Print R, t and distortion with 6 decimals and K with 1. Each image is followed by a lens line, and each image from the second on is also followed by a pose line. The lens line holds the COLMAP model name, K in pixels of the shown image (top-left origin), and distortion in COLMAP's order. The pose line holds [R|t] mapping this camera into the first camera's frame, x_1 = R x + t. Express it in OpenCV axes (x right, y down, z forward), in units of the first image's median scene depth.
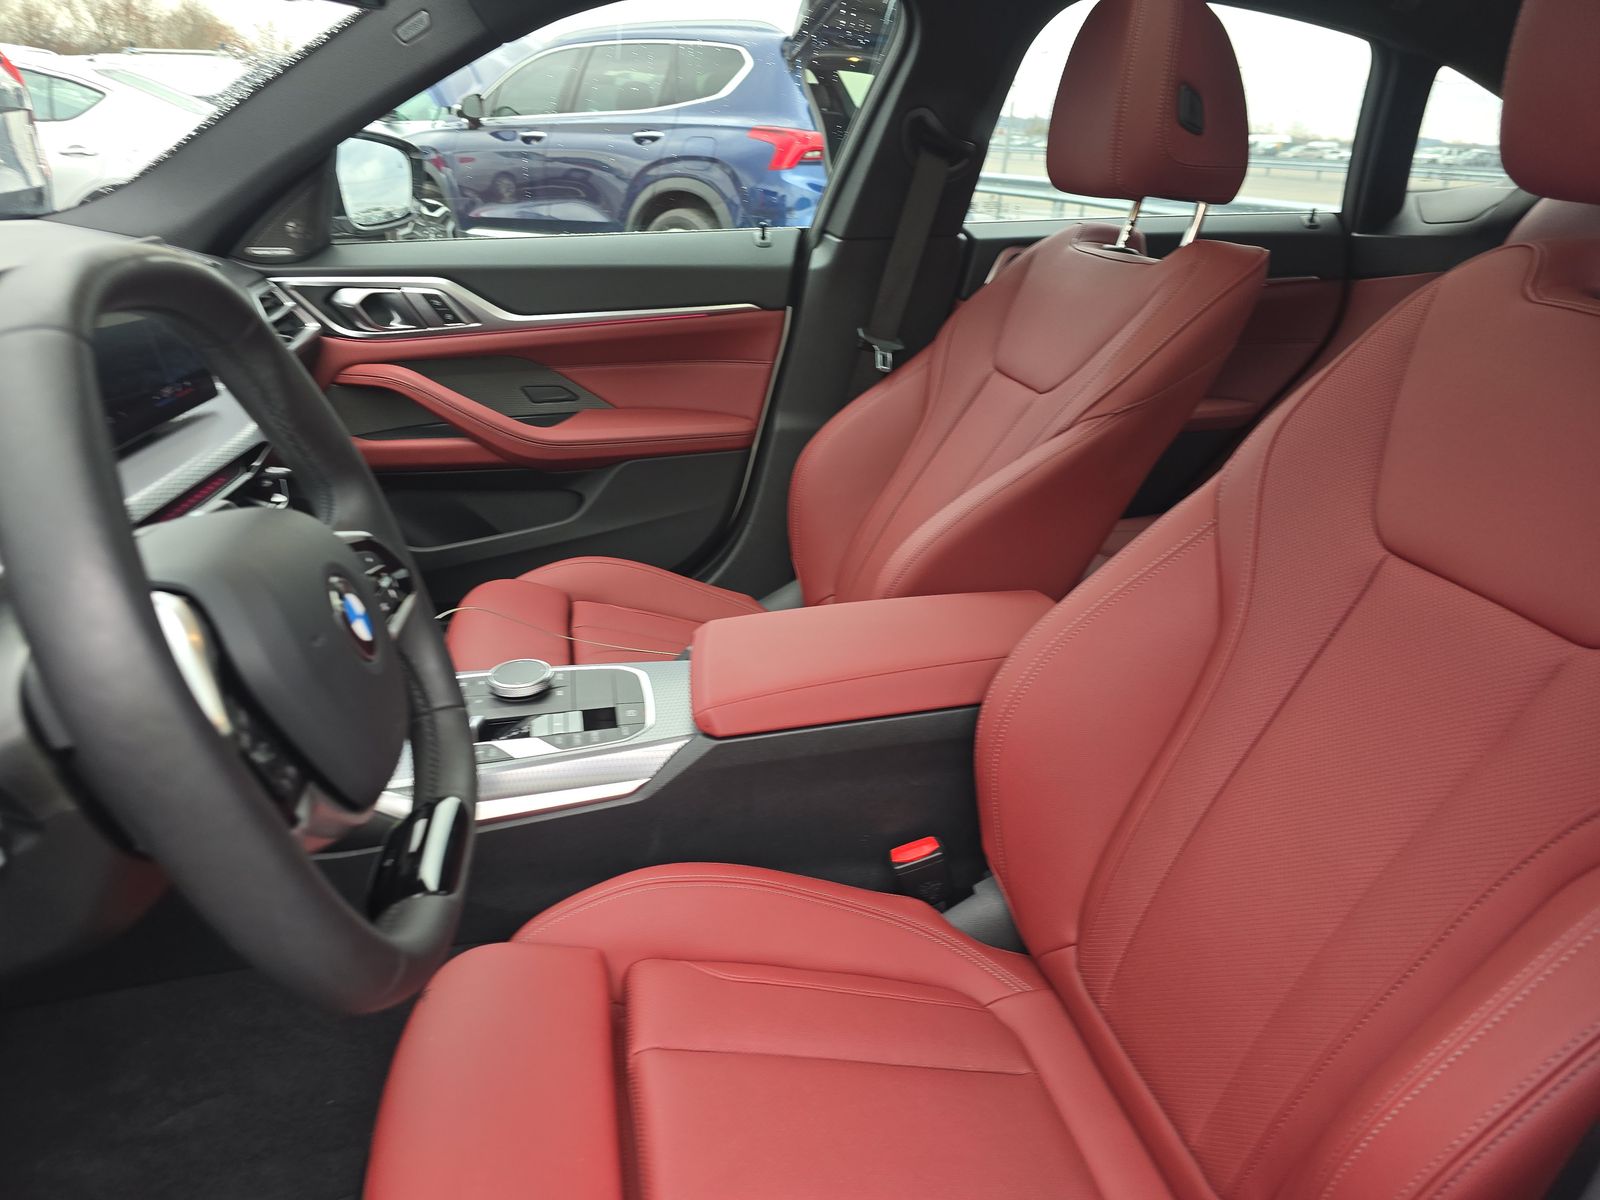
lens RADIAL K [[1131.6, 0, 796.1], [0, 1131.6, 644.0], [0, 0, 1]] dist [0.063387, -0.072884]
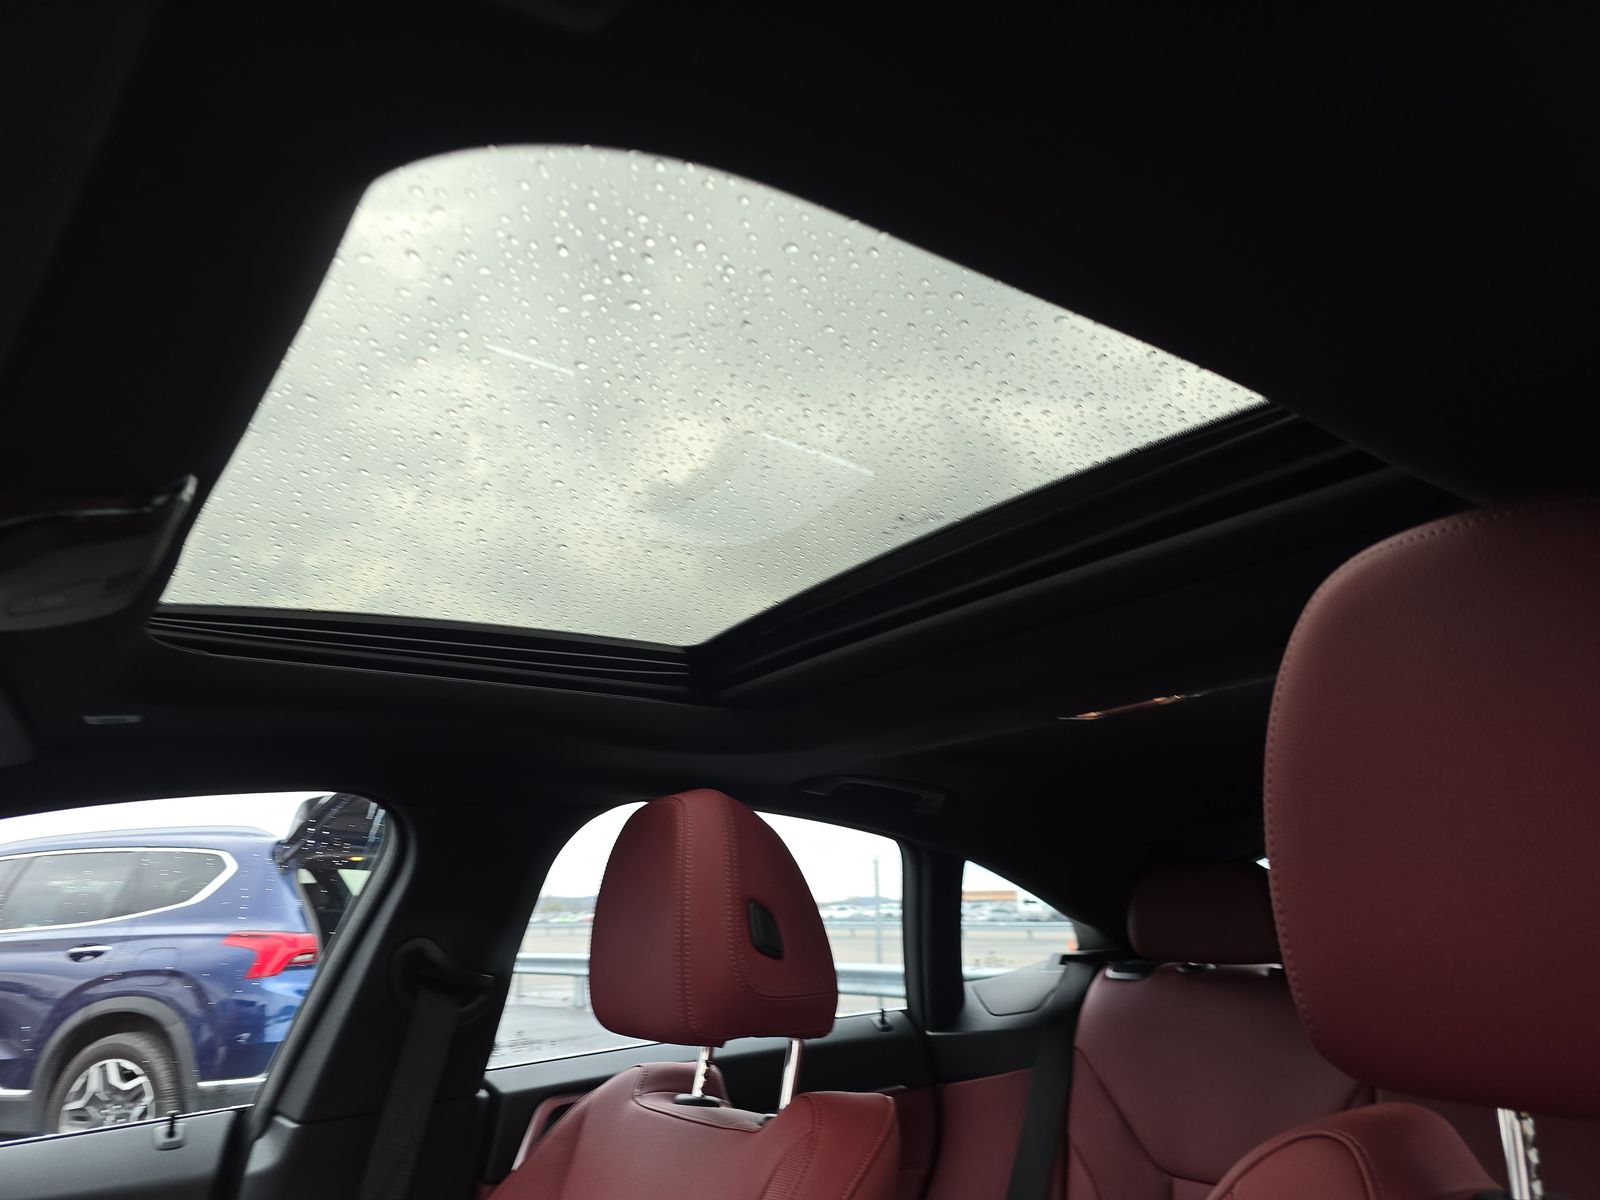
lens RADIAL K [[1131.6, 0, 796.1], [0, 1131.6, 644.0], [0, 0, 1]] dist [0.063387, -0.072884]
pose [[0.920564, 0.039397, 0.388601, 0.030432], [0.202752, 0.802163, -0.561628, -0.120686], [-0.333847, 0.595804, 0.730454, 0.198578]]
